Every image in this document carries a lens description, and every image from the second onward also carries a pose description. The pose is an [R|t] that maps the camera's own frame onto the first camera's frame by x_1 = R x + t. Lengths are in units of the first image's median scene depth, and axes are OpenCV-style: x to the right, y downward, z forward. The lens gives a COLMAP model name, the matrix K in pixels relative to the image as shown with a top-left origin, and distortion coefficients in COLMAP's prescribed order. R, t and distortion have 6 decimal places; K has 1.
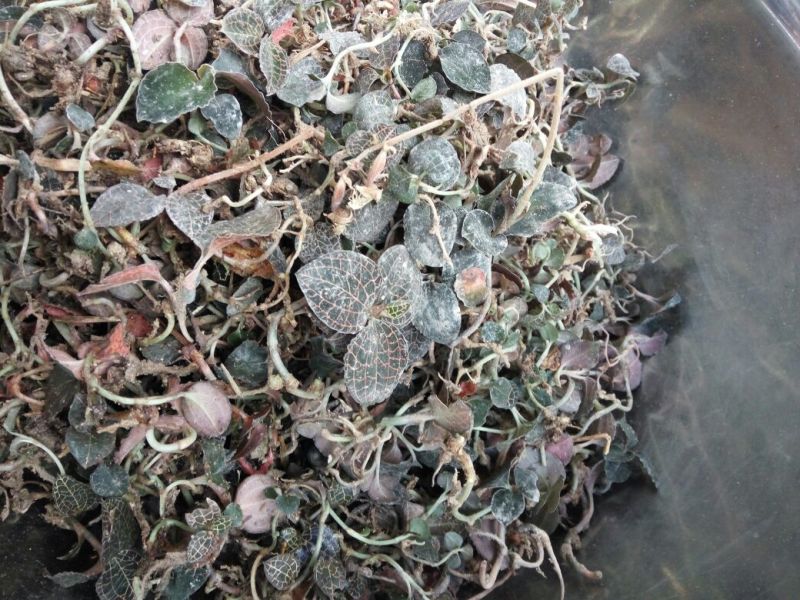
lens RADIAL K [[641.4, 0, 400.0], [0, 641.4, 300.0], [0, 0, 1]] dist [0.053960, -0.098061]
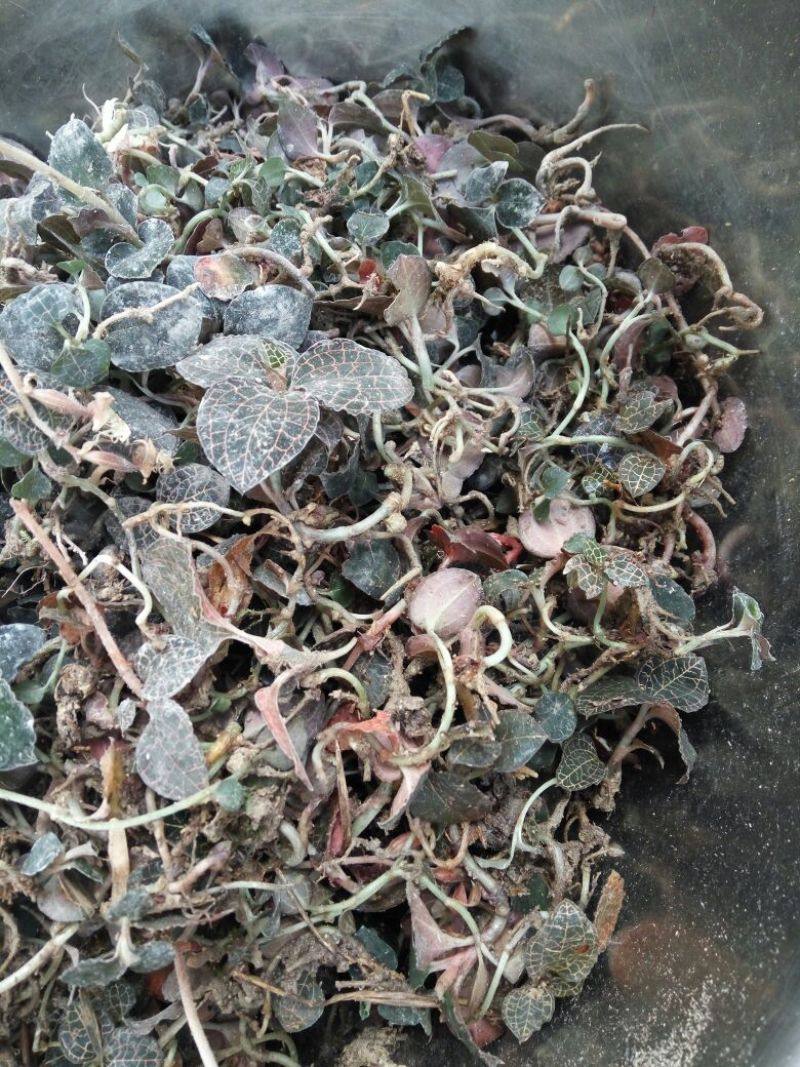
lens RADIAL K [[854.5, 0, 400.0], [0, 854.5, 533.5], [0, 0, 1]] dist [0.085125, -0.154764]
pose [[-0.124400, -0.991960, -0.023251, -0.183602], [0.975158, -0.126555, 0.181800, -0.042676], [-0.183281, -0.000057, 0.983061, 0.062506]]
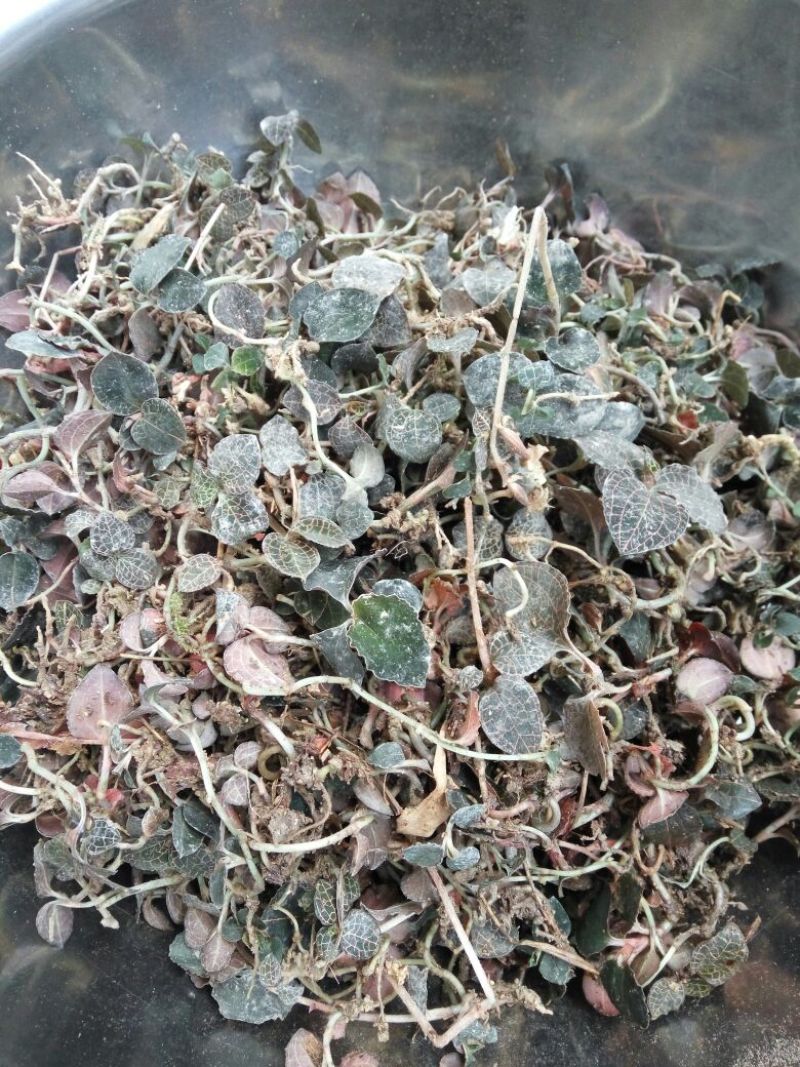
lens RADIAL K [[854.5, 0, 400.0], [0, 854.5, 533.5], [0, 0, 1]] dist [0.085125, -0.154764]
pose [[0.245766, -0.968078, 0.049241, -0.244738], [0.927904, 0.249651, 0.276891, -0.622280], [-0.280345, -0.022360, 0.959639, -0.093847]]
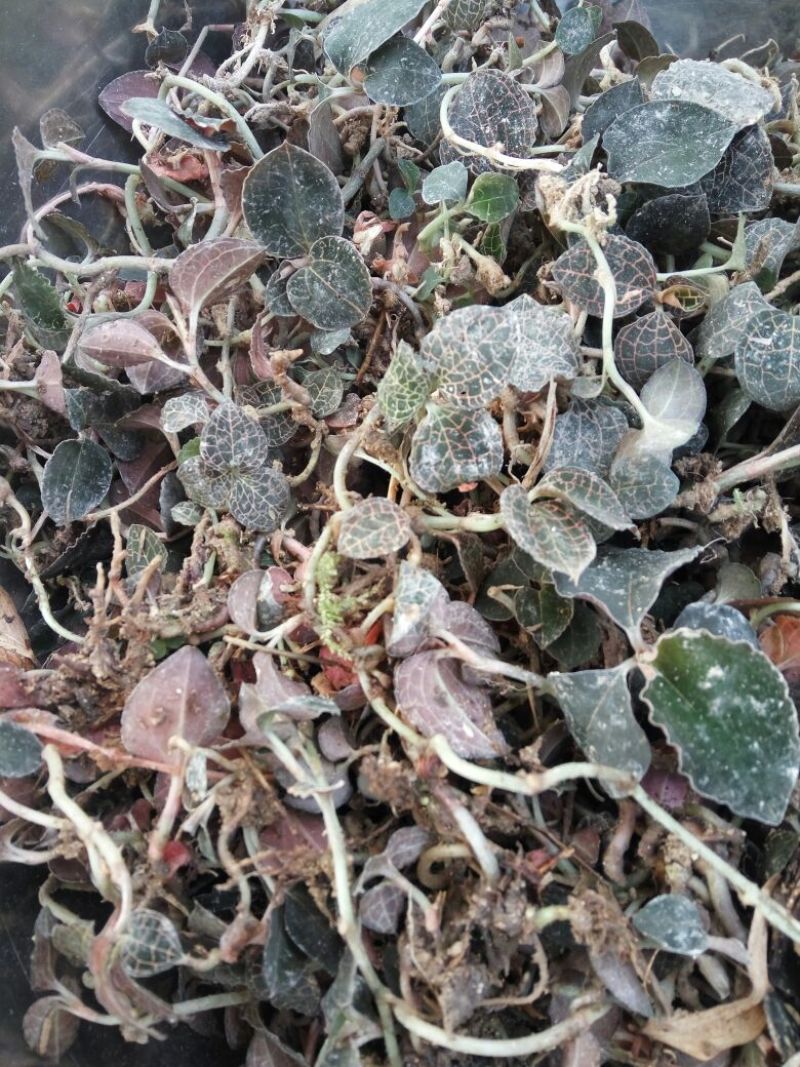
lens RADIAL K [[854.5, 0, 400.0], [0, 854.5, 533.5], [0, 0, 1]] dist [0.085125, -0.154764]
pose [[0.417758, -0.908360, -0.018997, -0.289553], [0.883020, 0.401004, 0.243869, -0.691256], [-0.213903, -0.118653, 0.969622, 0.444623]]
